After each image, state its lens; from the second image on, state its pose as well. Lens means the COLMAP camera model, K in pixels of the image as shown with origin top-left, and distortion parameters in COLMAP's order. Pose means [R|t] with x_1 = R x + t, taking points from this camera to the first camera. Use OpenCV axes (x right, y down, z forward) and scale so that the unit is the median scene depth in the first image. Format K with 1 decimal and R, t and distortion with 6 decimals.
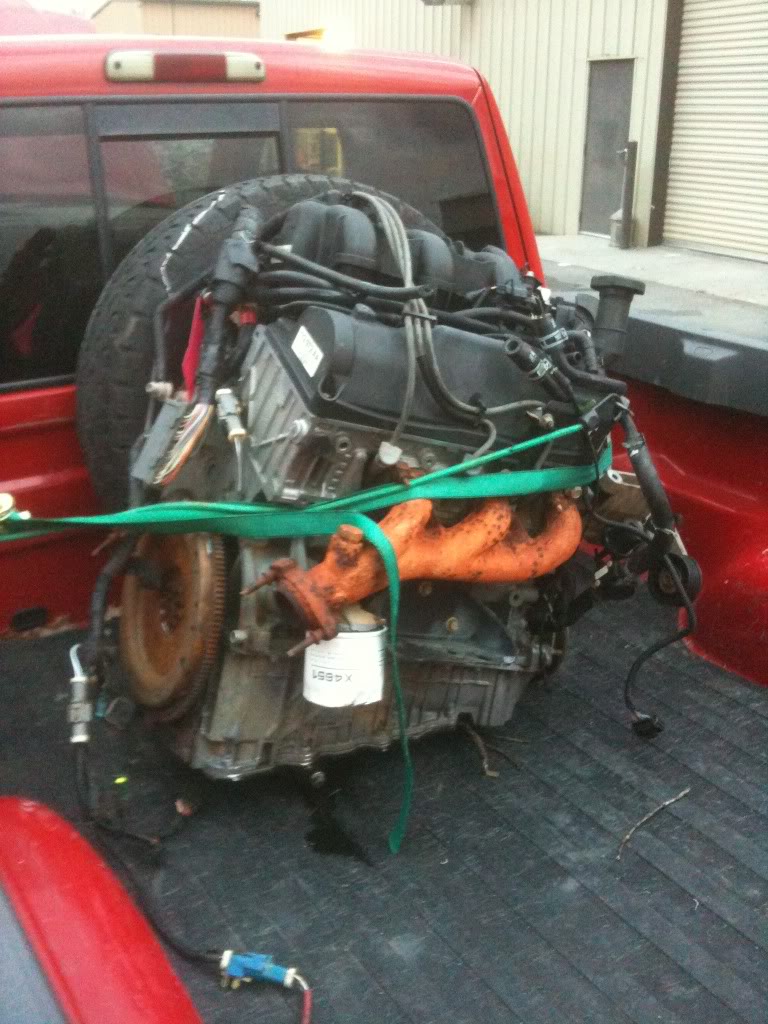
lens RADIAL K [[1061.9, 0, 384.9], [0, 1061.9, 493.6], [0, 0, 1]] dist [0.150957, -0.526185]
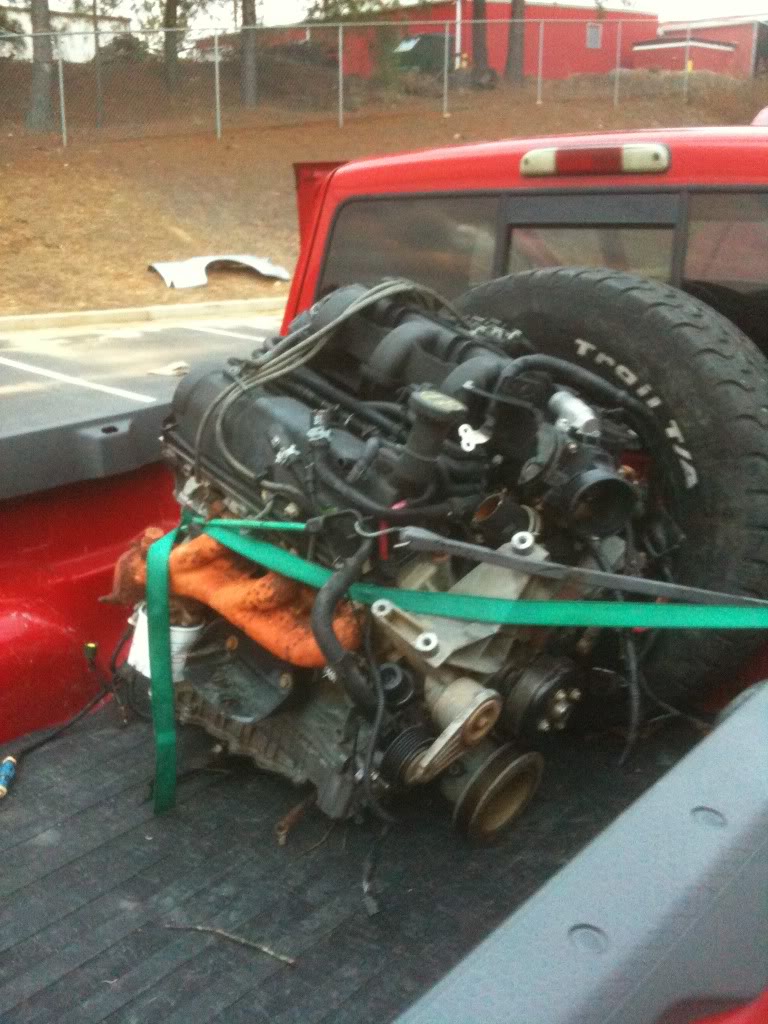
lens RADIAL K [[1061.9, 0, 384.9], [0, 1061.9, 493.6], [0, 0, 1]] dist [0.150957, -0.526185]
pose [[0.308977, 0.259143, -0.915084, 1.073251], [-0.314939, 0.935757, 0.158659, -0.265115], [0.897411, 0.239173, 0.370741, 0.684855]]
